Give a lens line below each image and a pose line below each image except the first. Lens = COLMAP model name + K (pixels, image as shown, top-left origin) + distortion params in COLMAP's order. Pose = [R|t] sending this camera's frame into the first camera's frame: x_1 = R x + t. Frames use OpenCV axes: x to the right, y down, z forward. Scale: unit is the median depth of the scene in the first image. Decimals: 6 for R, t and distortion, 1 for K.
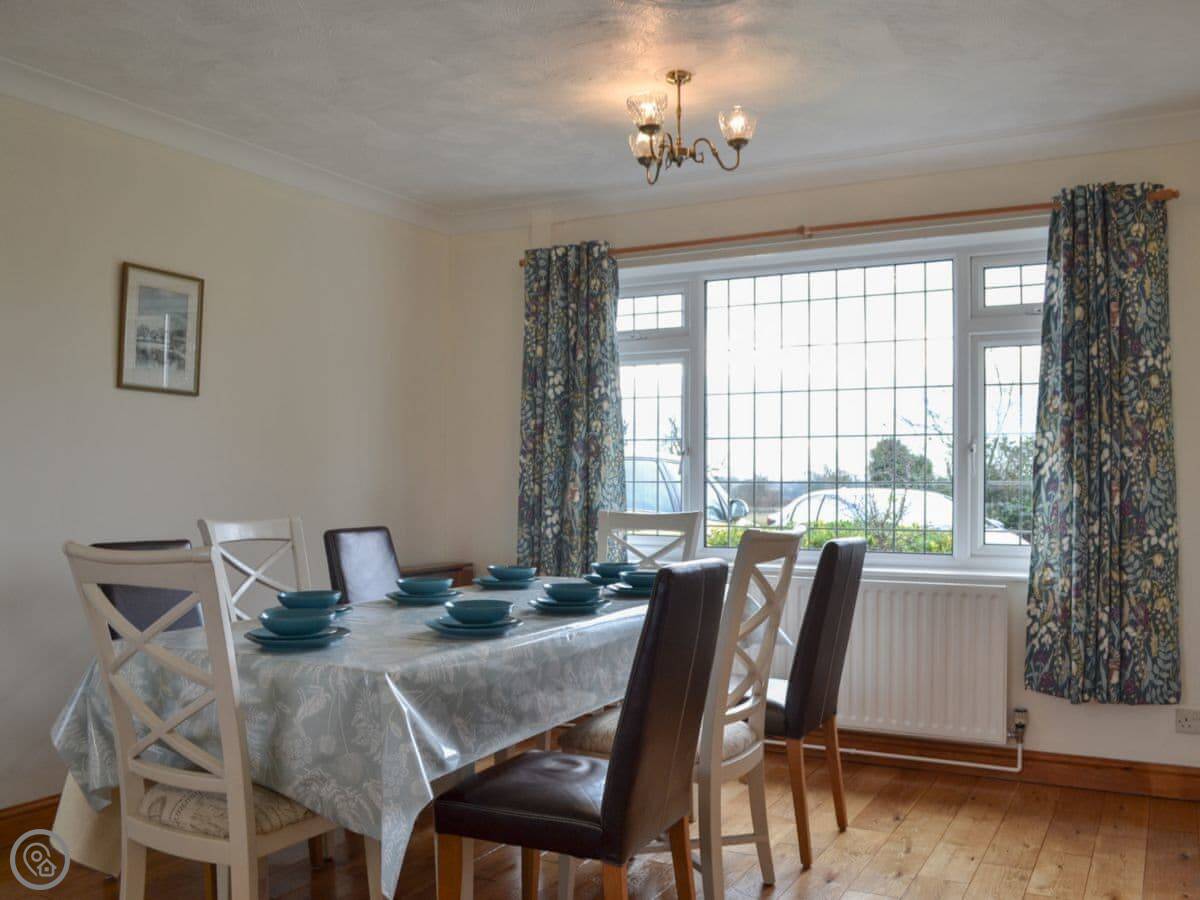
lens RADIAL K [[1091.3, 0, 599.6], [0, 1091.3, 470.5], [0, 0, 1]] dist [-0.061754, 0.002633]
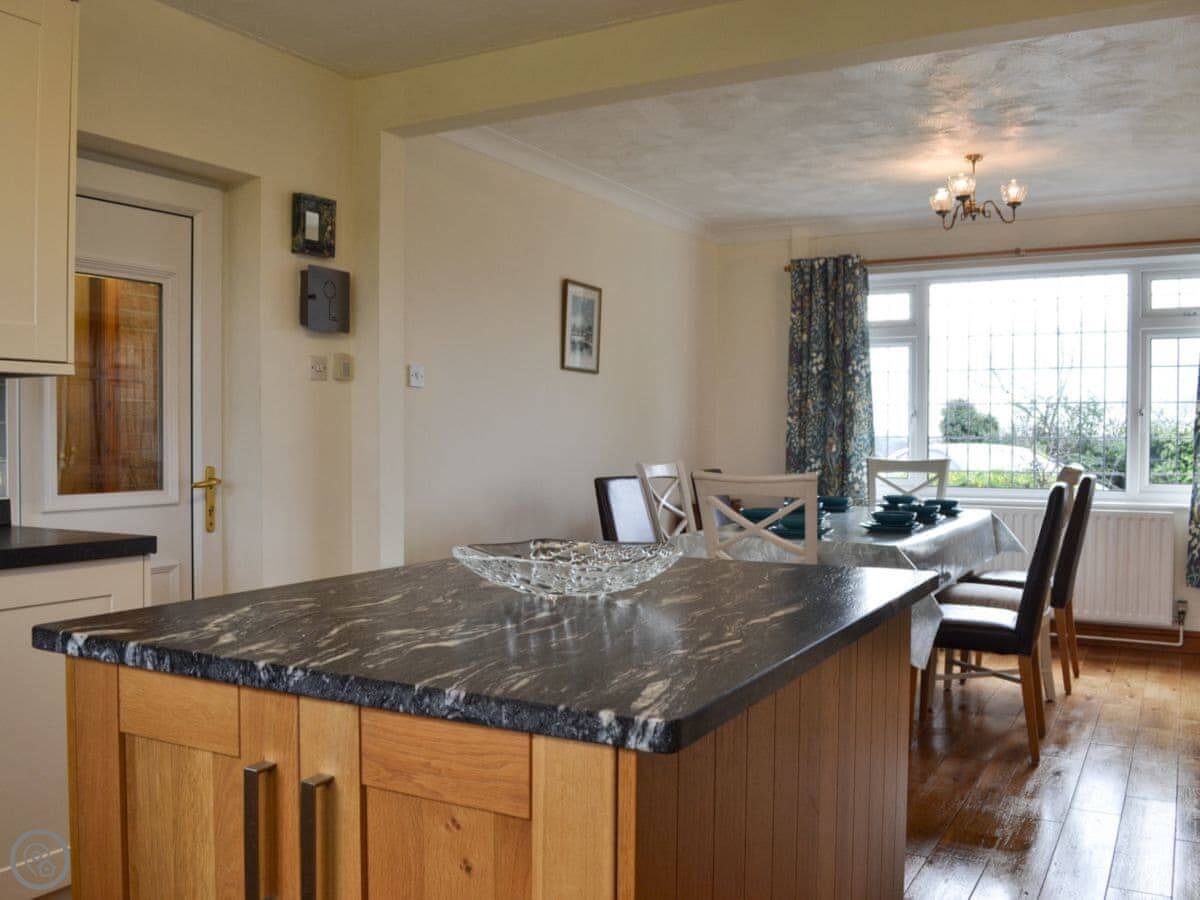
lens RADIAL K [[1116.2, 0, 600.0], [0, 1116.2, 450.0], [0, 0, 1]] dist [-0.049777, 0.009680]
pose [[0.999997, 0.002579, -0.000113, -0.306027], [-0.002576, 0.999767, 0.021417, -0.001801], [0.000168, -0.021416, 0.999771, -0.353056]]
